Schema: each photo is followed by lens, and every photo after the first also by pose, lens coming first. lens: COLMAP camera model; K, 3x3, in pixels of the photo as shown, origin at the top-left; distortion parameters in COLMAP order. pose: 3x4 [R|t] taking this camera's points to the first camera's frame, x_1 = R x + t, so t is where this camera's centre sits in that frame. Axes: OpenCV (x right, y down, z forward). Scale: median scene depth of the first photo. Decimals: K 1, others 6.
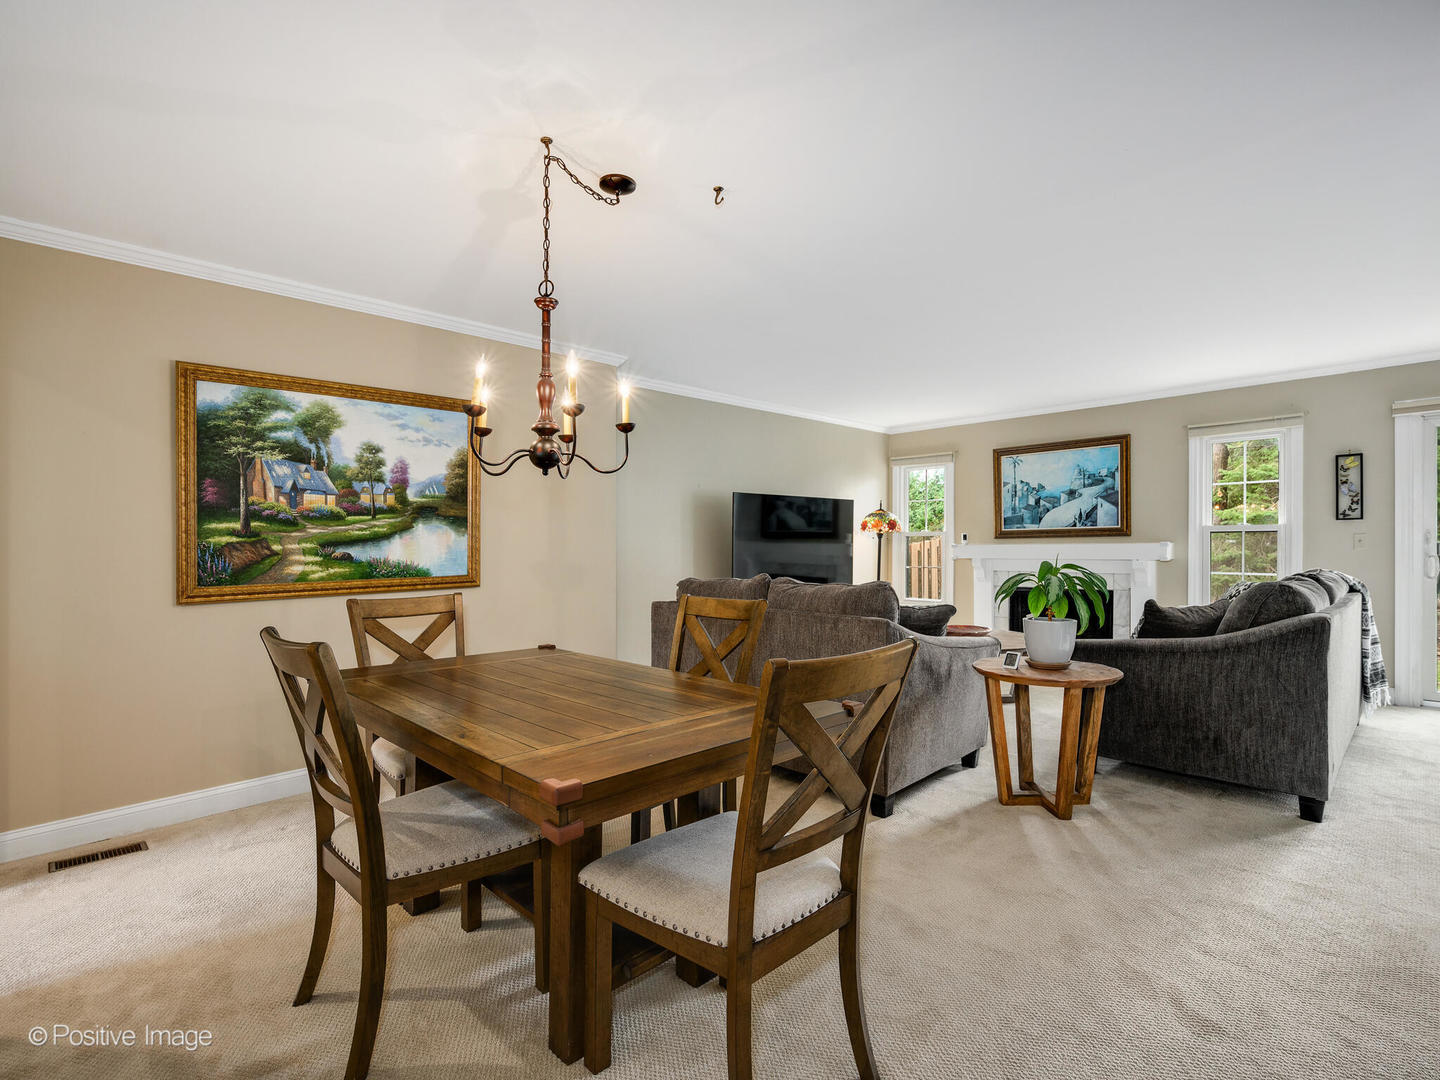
lens RADIAL K [[692.3, 0, 705.0], [0, 692.3, 545.5], [0, 0, 1]] dist [0.012133, 0.000418]
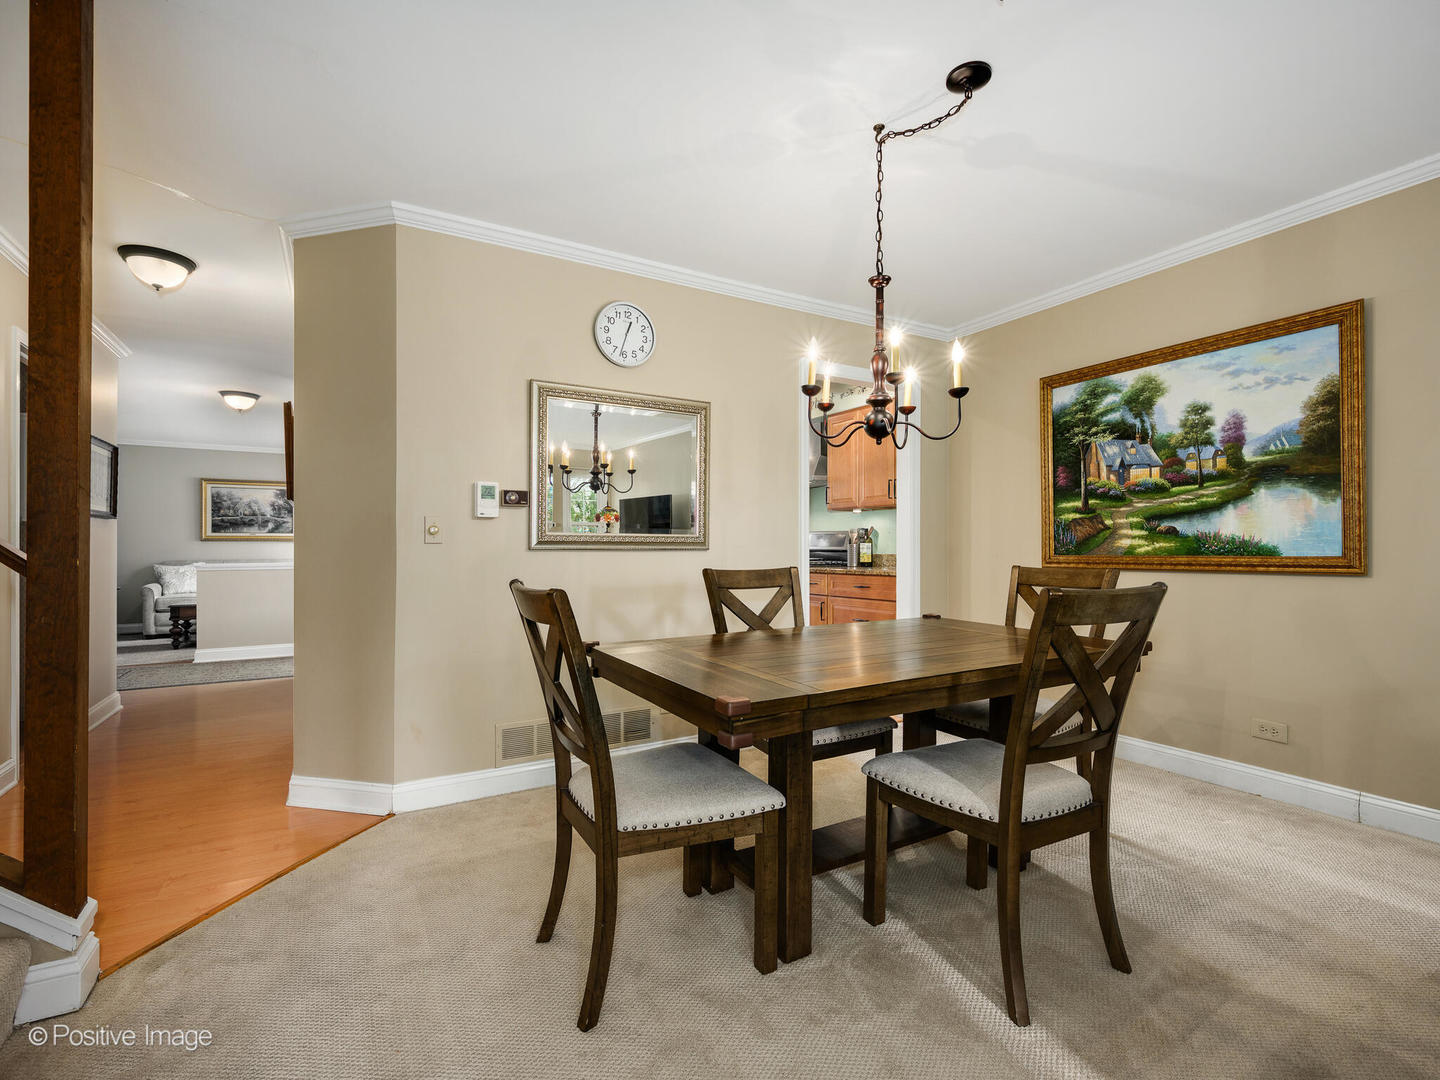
lens RADIAL K [[657.0, 0, 717.0], [0, 657.0, 534.0], [0, 0, 1]] dist [-0.004388, -0.000633]
pose [[-0.227538, -0.004331, -0.973760, 0.477869], [0.003675, 0.999979, -0.005307, 0.022784], [0.973762, -0.004786, -0.227517, 0.594438]]
